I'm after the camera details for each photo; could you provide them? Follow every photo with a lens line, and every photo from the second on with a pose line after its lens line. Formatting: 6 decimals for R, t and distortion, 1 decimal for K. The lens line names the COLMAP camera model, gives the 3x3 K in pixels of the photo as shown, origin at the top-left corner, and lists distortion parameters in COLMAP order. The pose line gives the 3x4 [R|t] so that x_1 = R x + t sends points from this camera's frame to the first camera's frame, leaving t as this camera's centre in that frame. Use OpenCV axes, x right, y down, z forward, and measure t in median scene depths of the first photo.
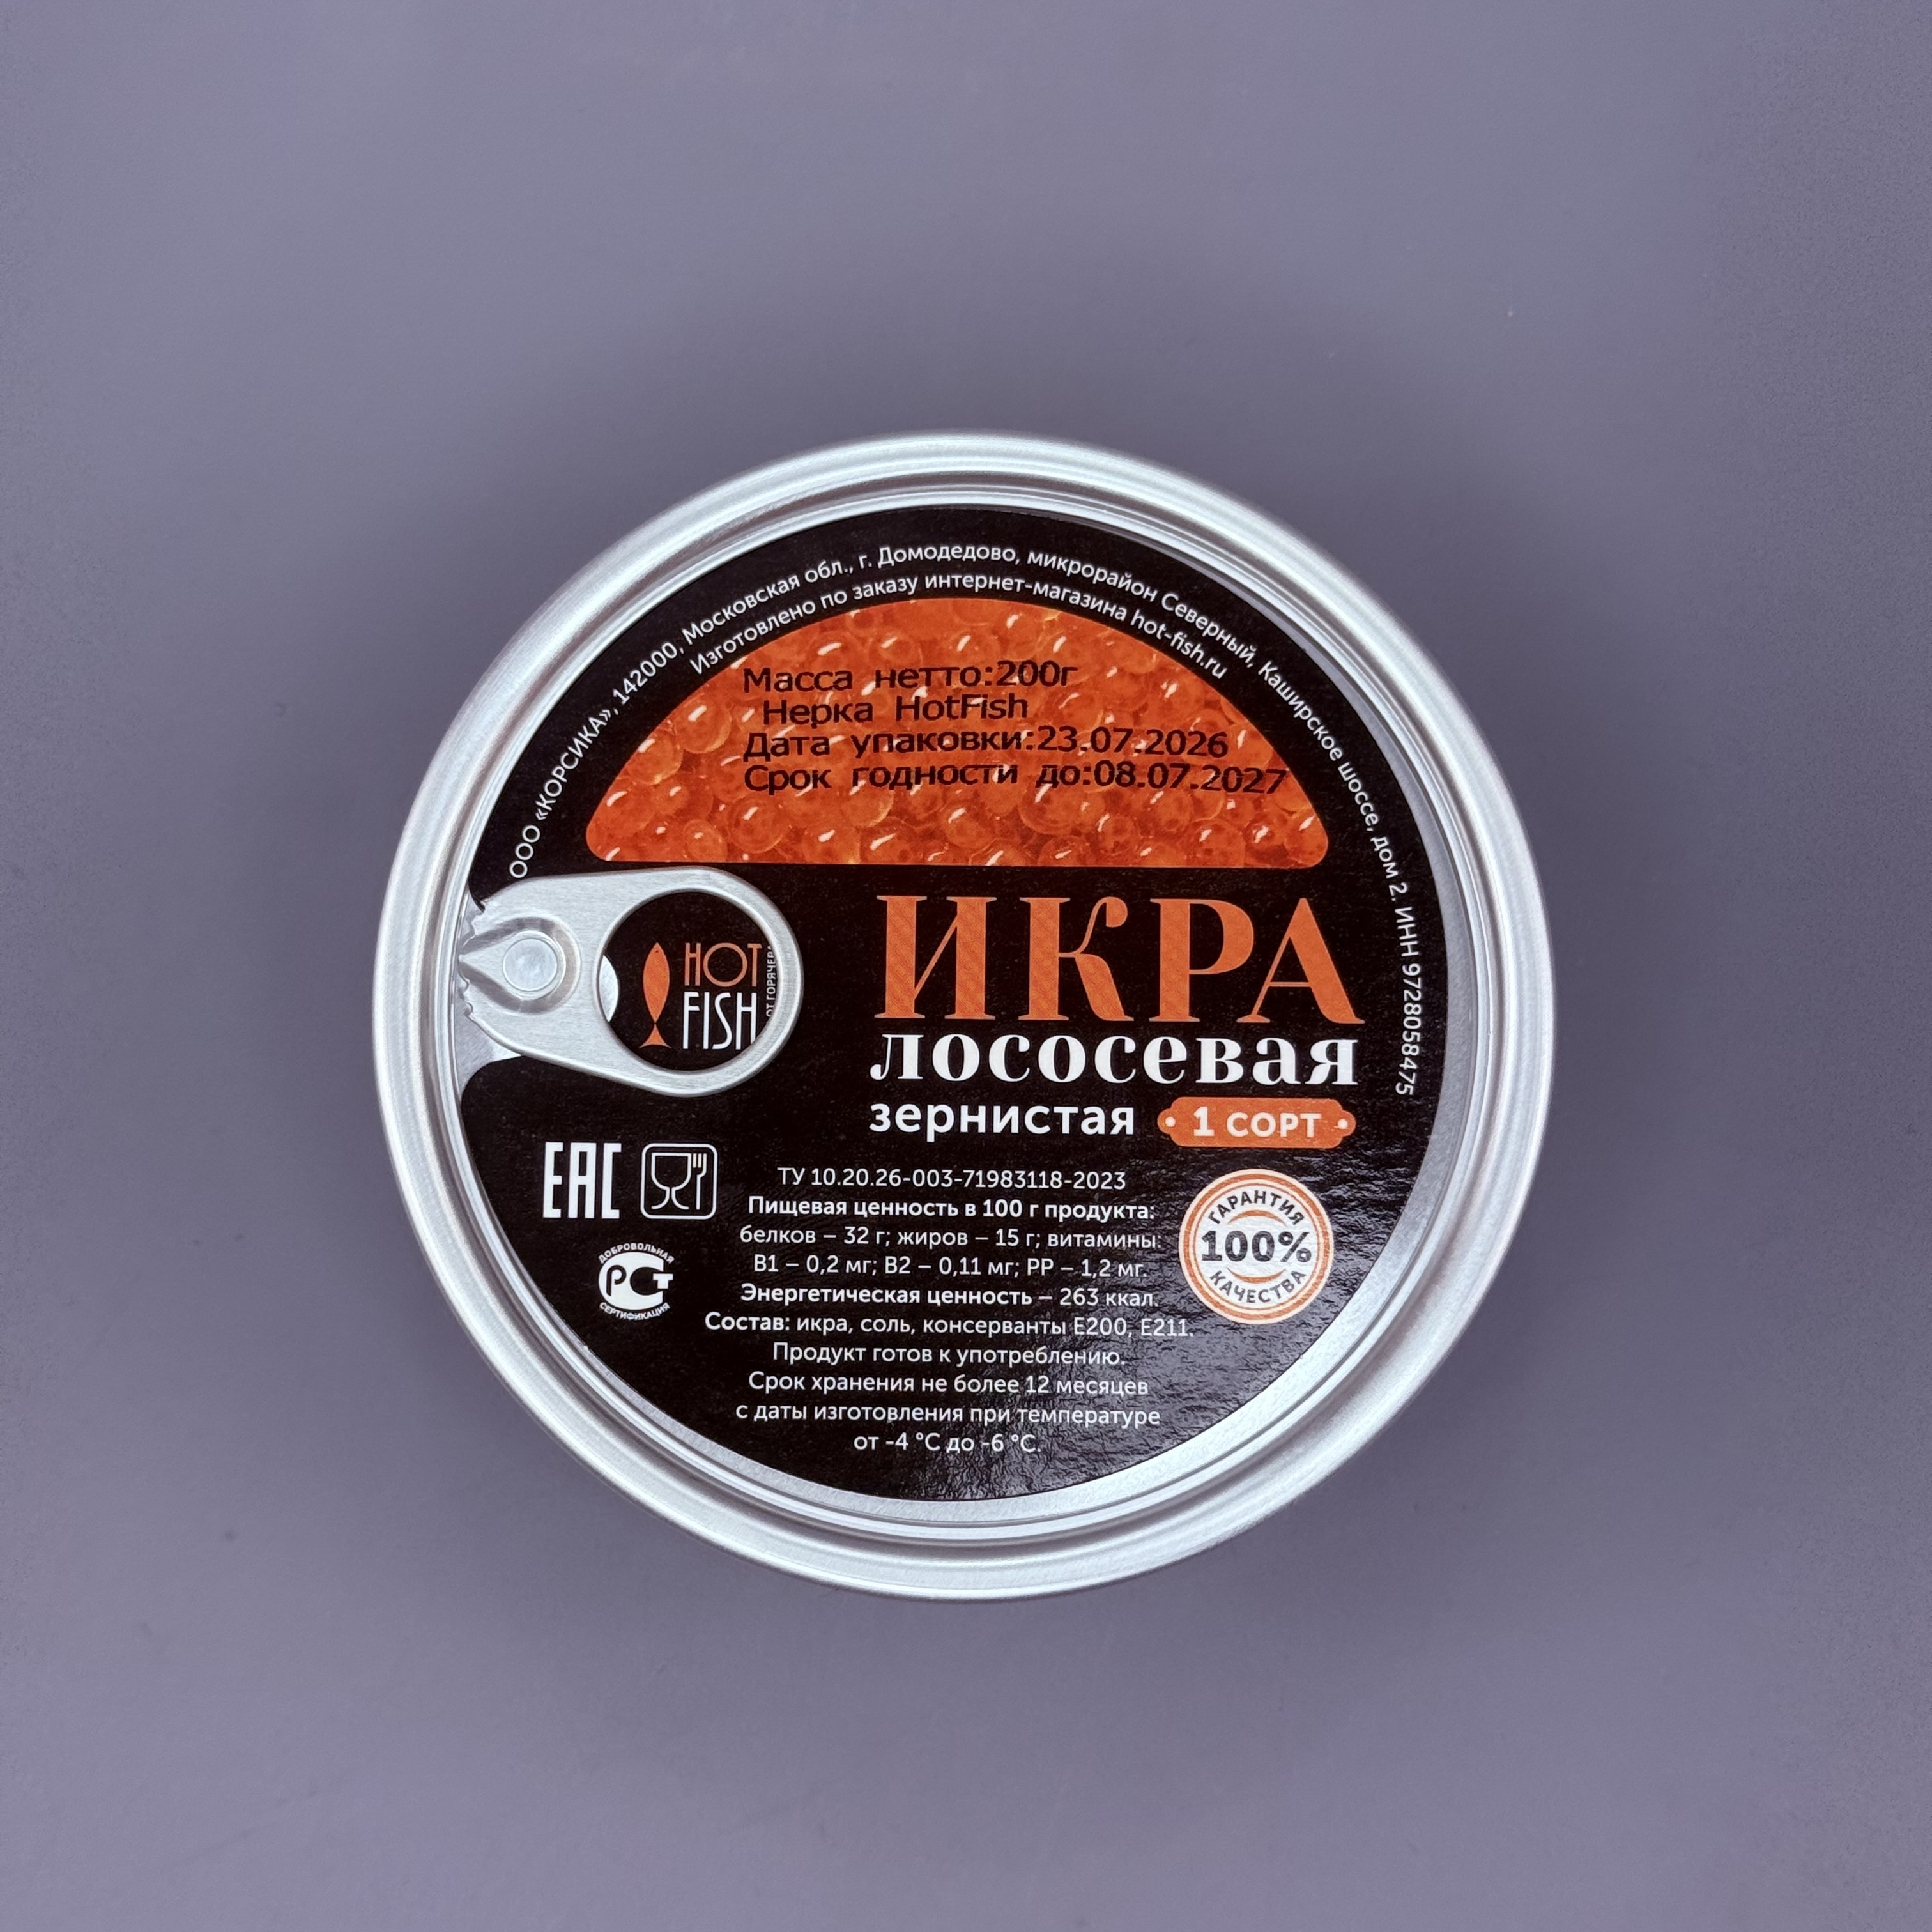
lens RADIAL K [[3679.0, 0, 966.0], [0, 3679.0, 966.0], [0, 0, 1]] dist [0.103057, 0.156170]
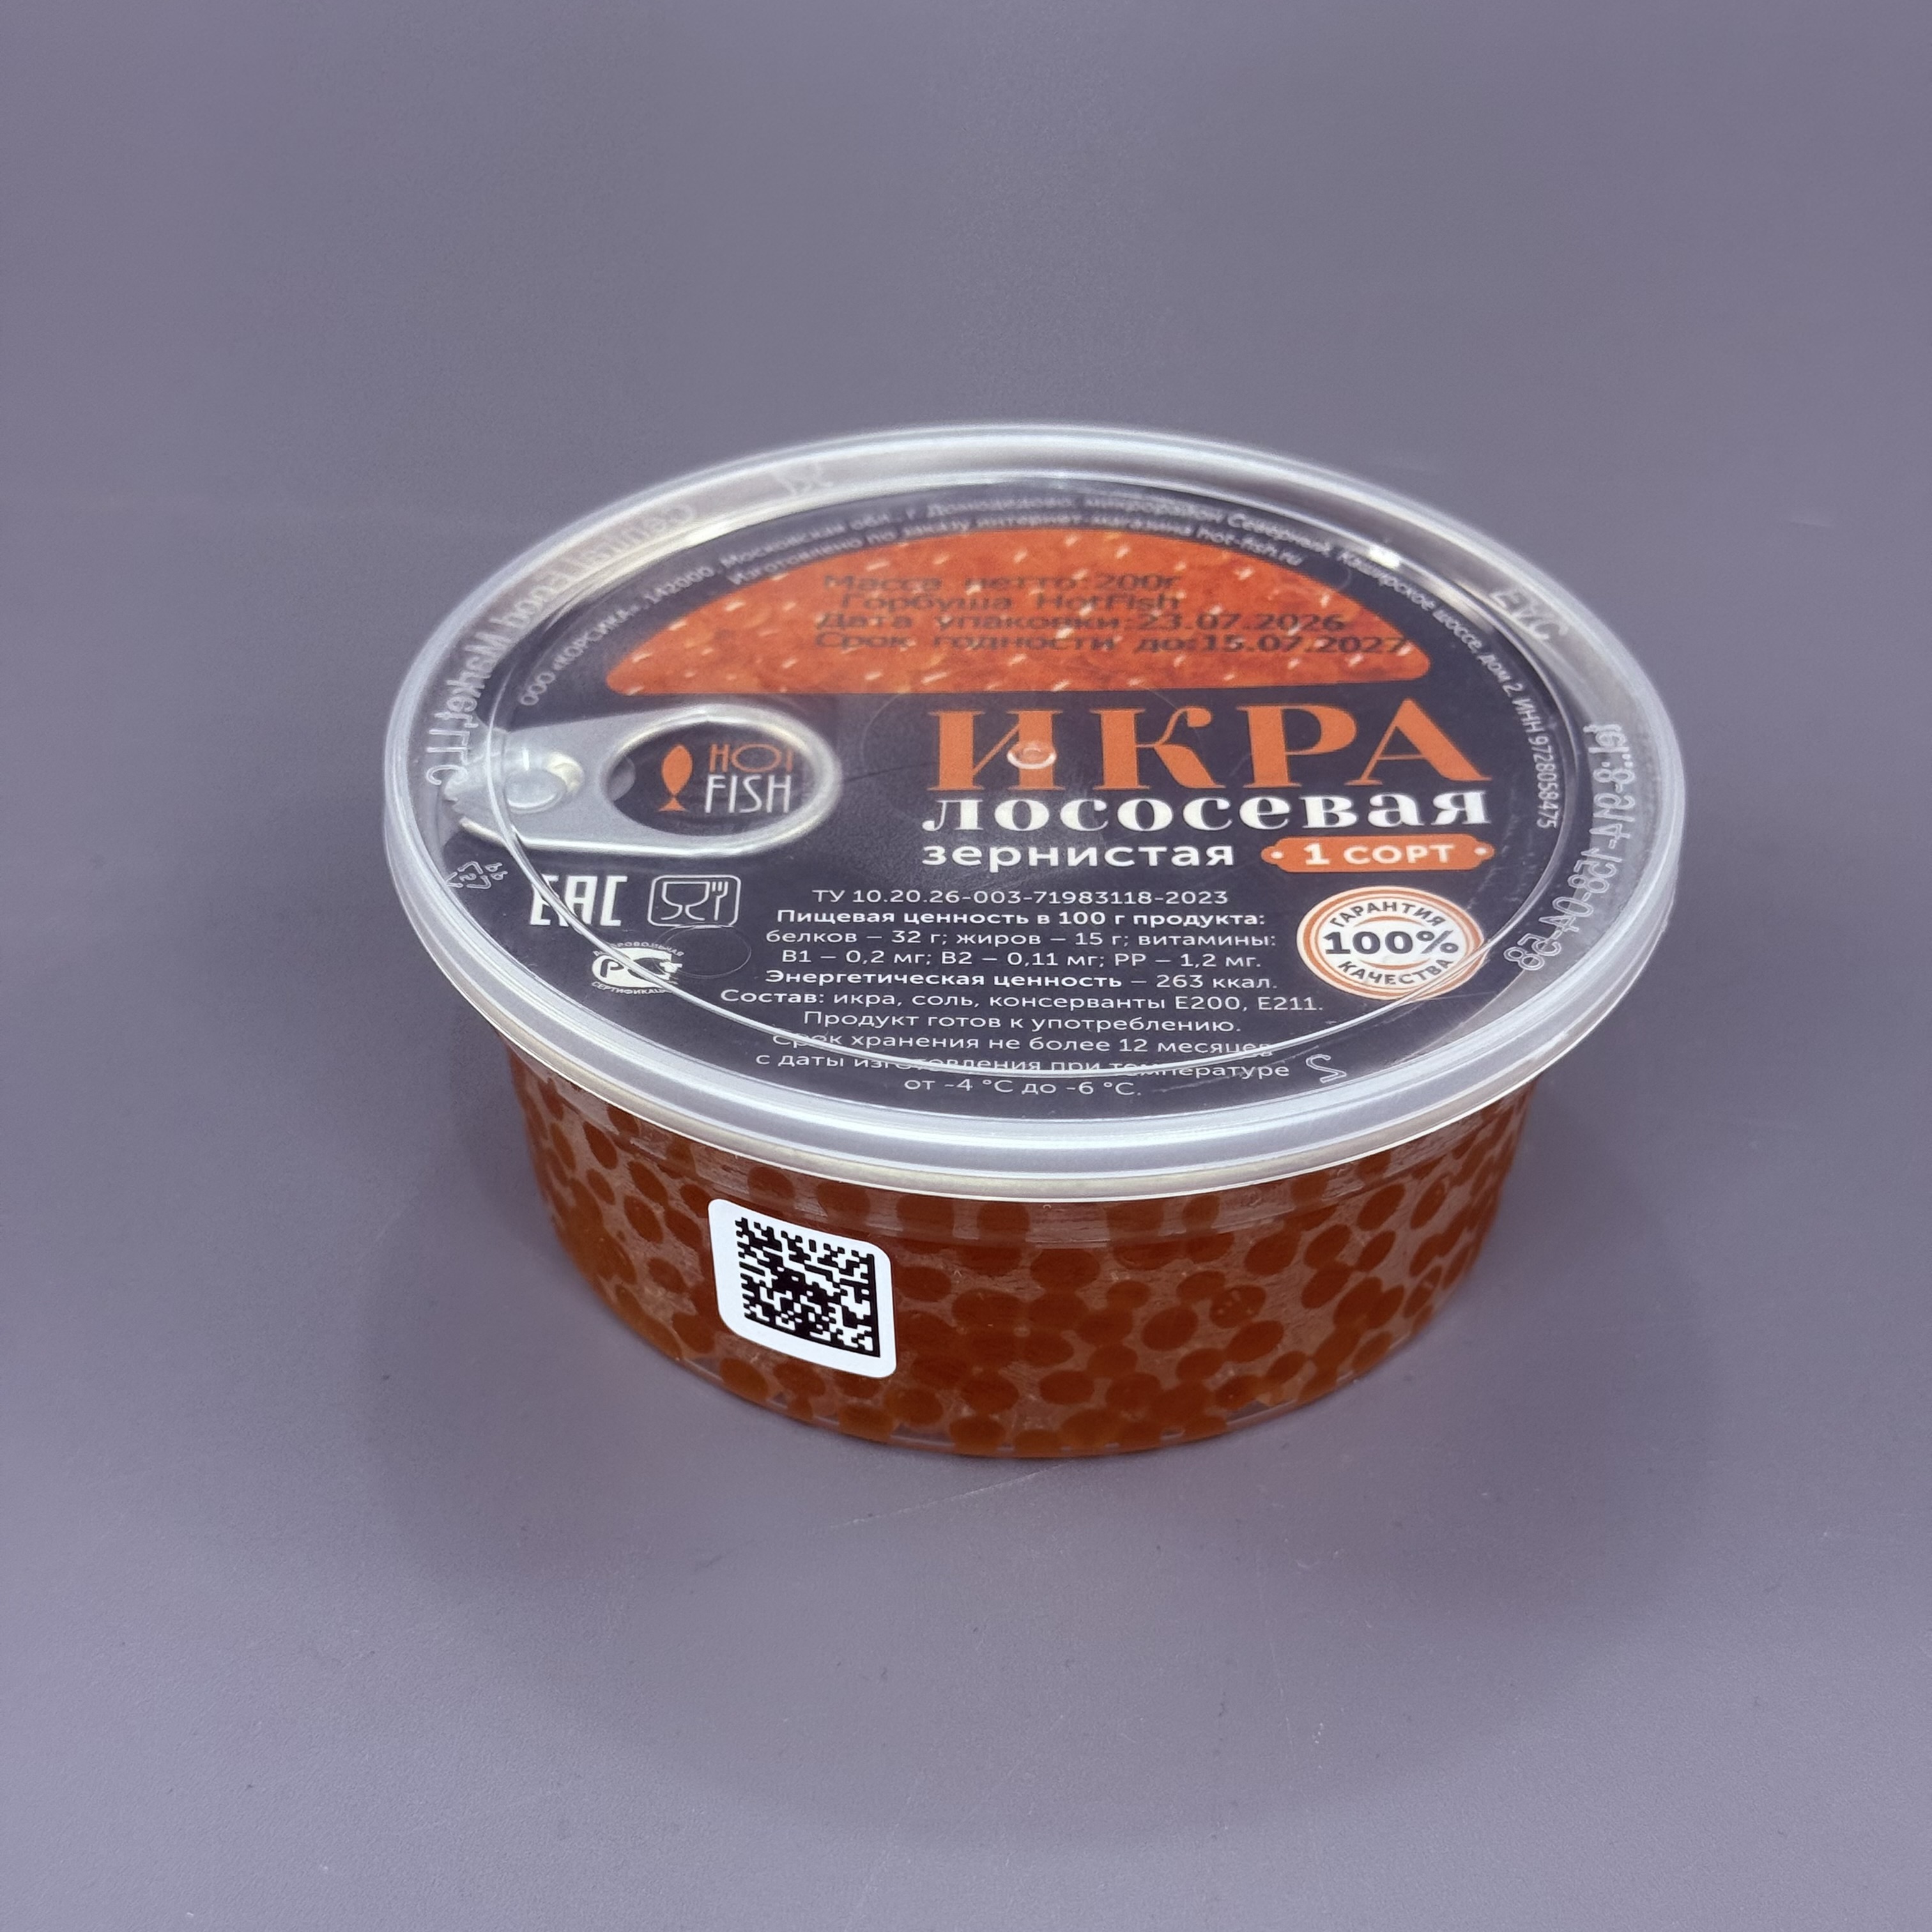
lens RADIAL K [[3679.0, 0, 966.0], [0, 3679.0, 966.0], [0, 0, 1]] dist [0.103057, 0.156170]
pose [[0.999917, -0.000118, 0.012855, -0.026946], [0.009272, 0.699281, -0.714787, 0.666785], [-0.008905, 0.714847, 0.699224, 0.425366]]
